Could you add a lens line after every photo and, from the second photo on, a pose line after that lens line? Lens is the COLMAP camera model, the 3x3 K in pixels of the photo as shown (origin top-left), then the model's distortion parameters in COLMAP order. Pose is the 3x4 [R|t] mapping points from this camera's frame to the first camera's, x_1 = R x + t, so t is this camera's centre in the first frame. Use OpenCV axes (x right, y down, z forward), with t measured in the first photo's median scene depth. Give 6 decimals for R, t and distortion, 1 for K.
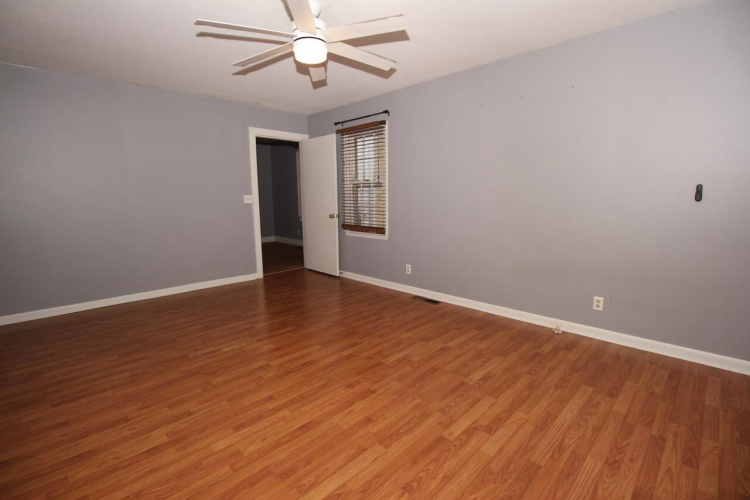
lens RADIAL K [[353.2, 0, 375.0], [0, 353.2, 250.0], [0, 0, 1]] dist [-0.000134, -0.000138]
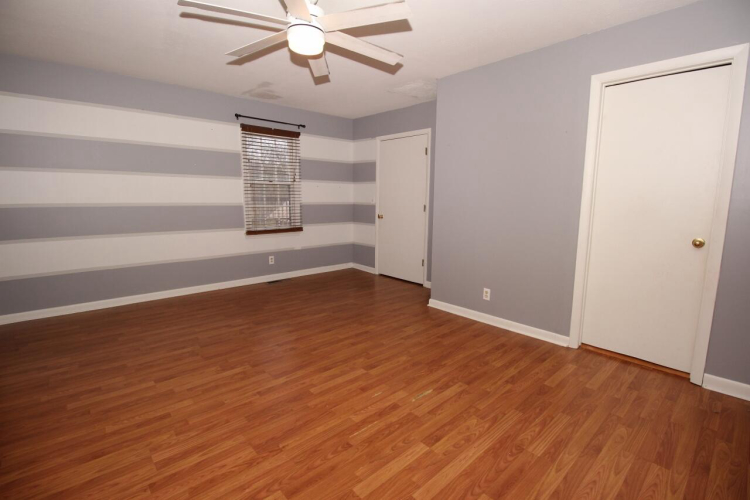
lens RADIAL K [[353.2, 0, 375.0], [0, 353.2, 250.0], [0, 0, 1]] dist [-0.000134, -0.000138]
pose [[-0.998492, -0.007241, 0.054426, -0.369636], [0.009479, 0.953650, 0.300768, -0.279743], [-0.054081, 0.300830, -0.952143, 1.795581]]
